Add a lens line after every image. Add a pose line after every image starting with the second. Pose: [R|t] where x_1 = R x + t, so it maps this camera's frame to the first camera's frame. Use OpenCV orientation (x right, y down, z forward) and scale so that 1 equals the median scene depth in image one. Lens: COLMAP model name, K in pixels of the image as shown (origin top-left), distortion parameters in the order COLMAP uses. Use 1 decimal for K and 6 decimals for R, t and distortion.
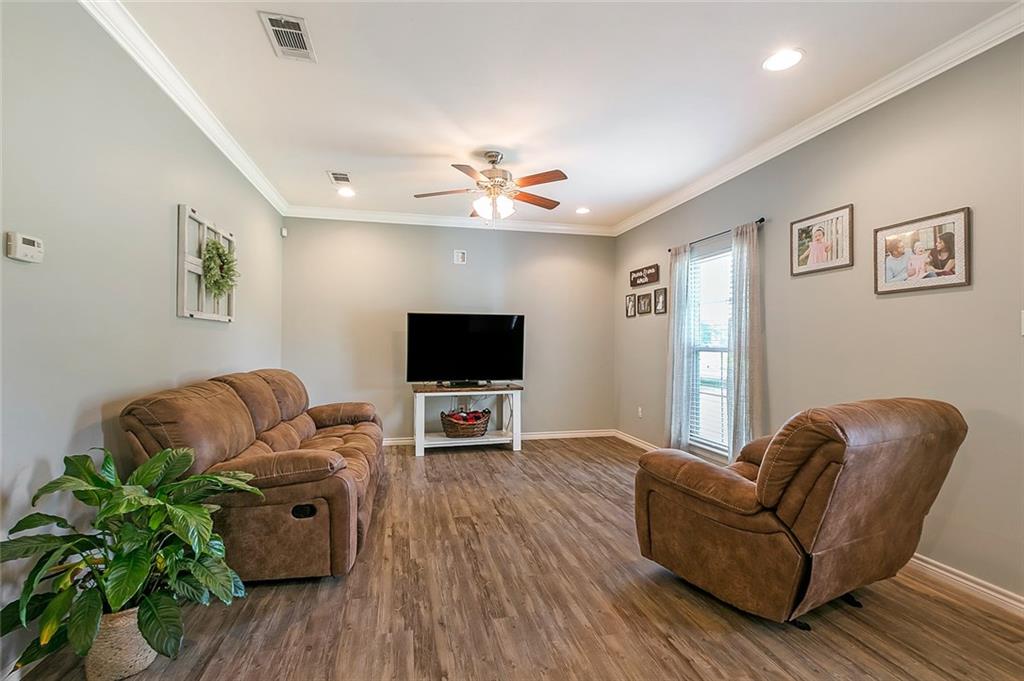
lens RADIAL K [[452.1, 0, 496.5], [0, 452.1, 337.5], [0, 0, 1]] dist [0.009239, -0.000275]
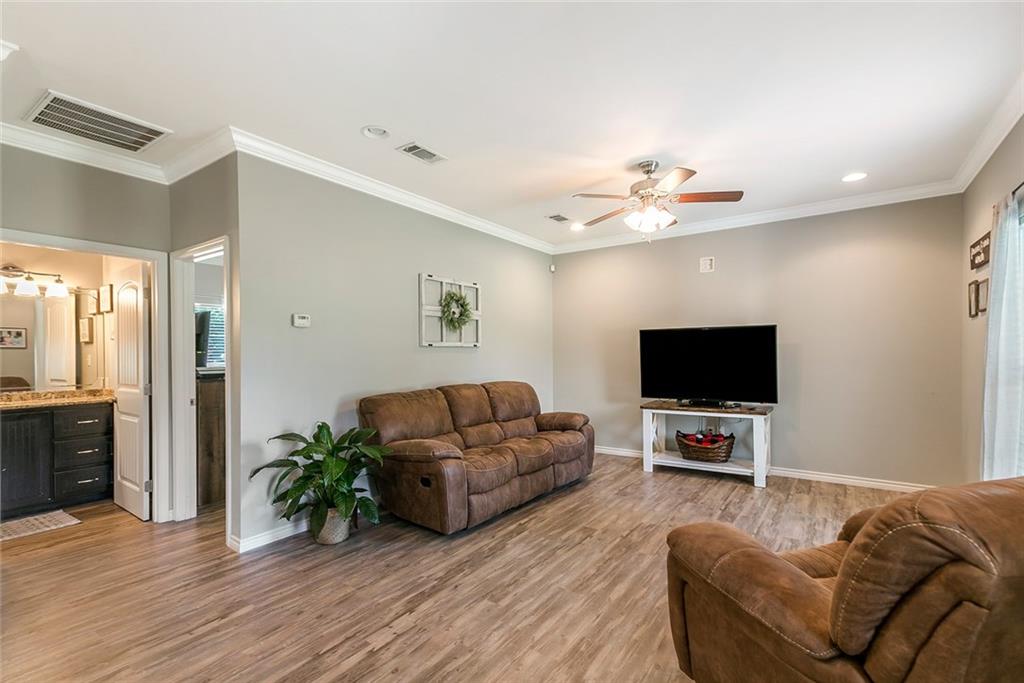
lens RADIAL K [[452.1, 0, 518.7], [0, 452.1, 357.4], [0, 0, 1]] dist [0.009239, -0.000275]
pose [[0.687098, -0.005228, -0.726546, 0.461850], [0.021710, 0.999675, 0.013338, -0.015394], [0.726240, -0.024938, 0.686989, 0.129904]]
